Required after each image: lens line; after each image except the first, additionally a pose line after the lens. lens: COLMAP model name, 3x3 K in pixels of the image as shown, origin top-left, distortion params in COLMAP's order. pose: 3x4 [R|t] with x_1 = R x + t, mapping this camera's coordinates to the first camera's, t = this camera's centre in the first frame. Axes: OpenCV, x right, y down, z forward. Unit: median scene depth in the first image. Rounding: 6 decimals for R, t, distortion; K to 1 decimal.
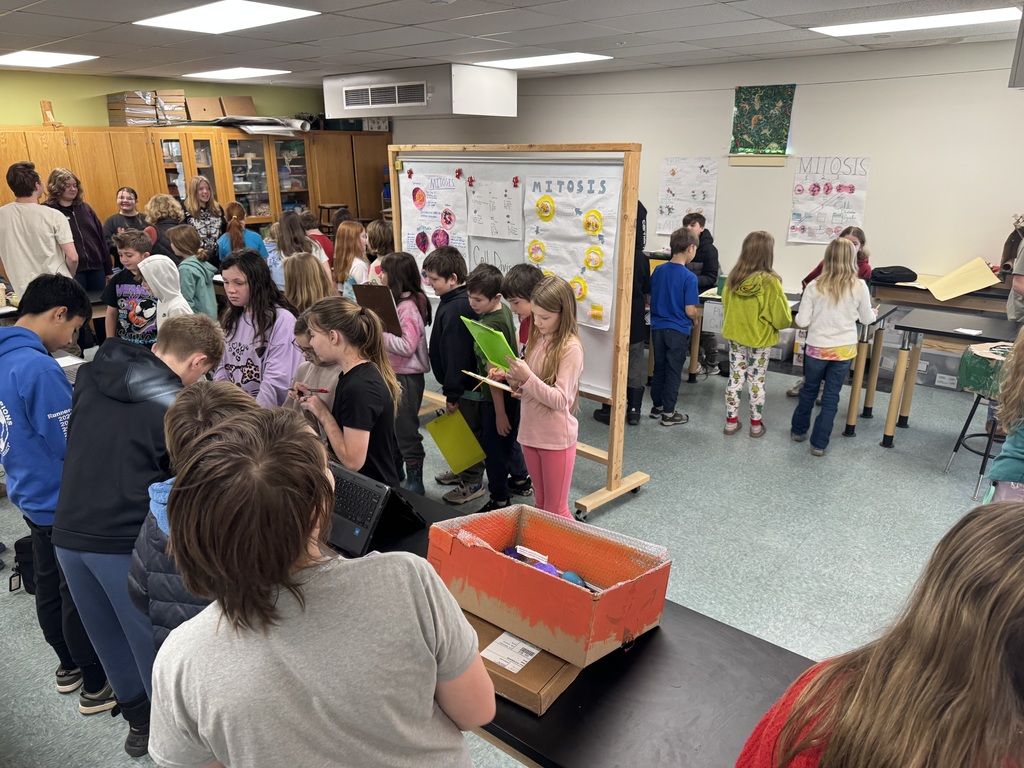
lens RADIAL K [[730.3, 0, 512.0], [0, 730.3, 384.0], [0, 0, 1]] dist [0.007030, 0.001044]
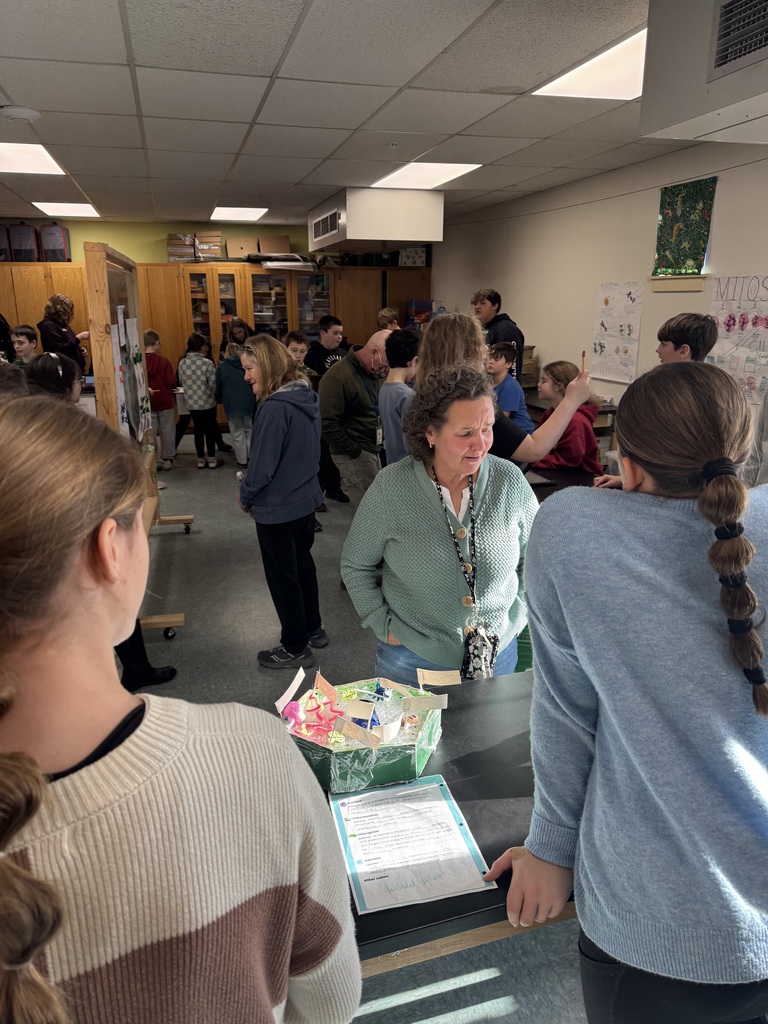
lens RADIAL K [[712.3, 0, 384.0], [0, 712.3, 512.0], [0, 0, 1]] dist [0.067437, -0.071319]
pose [[0.829326, 0.160566, -0.535198, 0.519826], [-0.173253, 0.984510, 0.026897, -0.045384], [0.531227, 0.070418, 0.844298, 0.237372]]
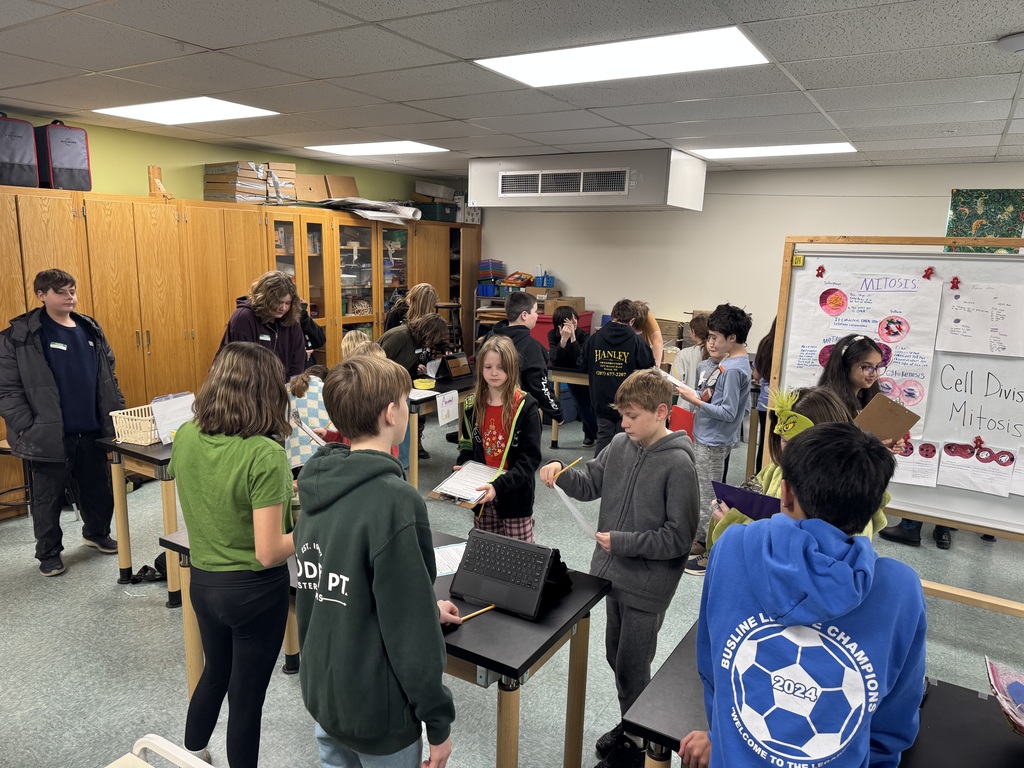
lens RADIAL K [[712.3, 0, 506.2], [0, 712.3, 396.7], [0, 0, 1]] dist [0.067437, -0.071319]
pose [[0.988273, 0.003809, 0.152651, -0.388173], [0.013212, 0.993806, -0.110339, -0.052229], [-0.152125, 0.111062, 0.982101, 0.216555]]
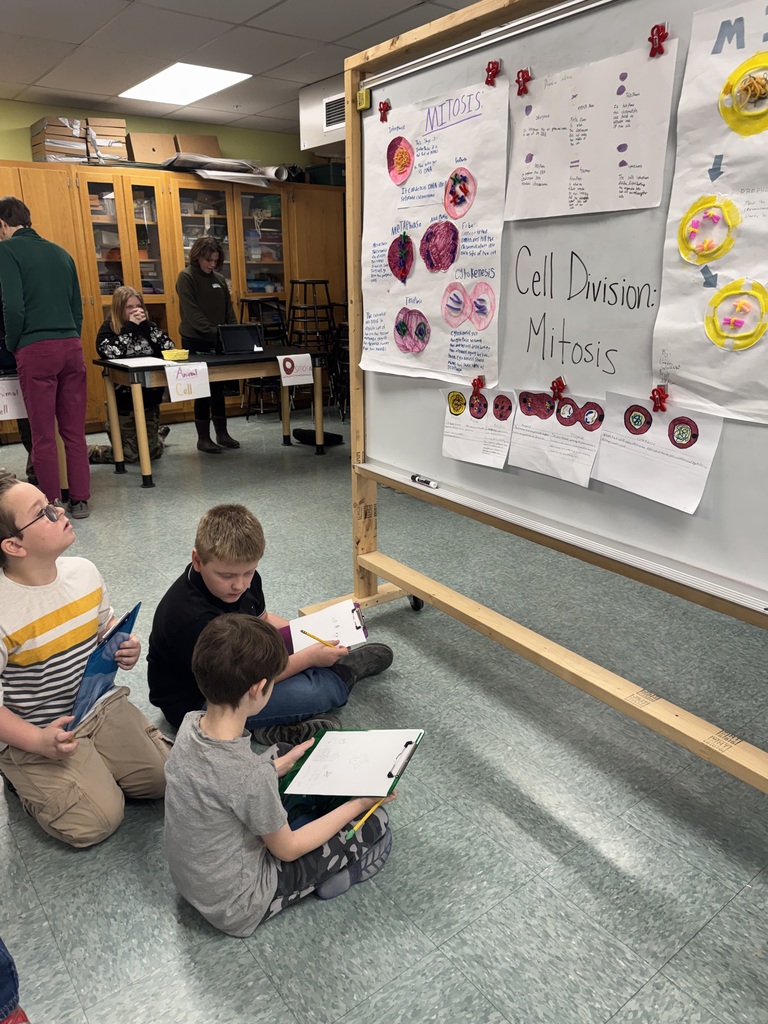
lens RADIAL K [[730.3, 0, 362.0], [0, 730.3, 510.9], [0, 0, 1]] dist [0.007030, 0.001044]
pose [[0.974876, 0.068462, -0.211965, -0.025305], [-0.068461, 0.997627, 0.007354, -0.024272], [0.211965, 0.007342, 0.977250, 0.364979]]
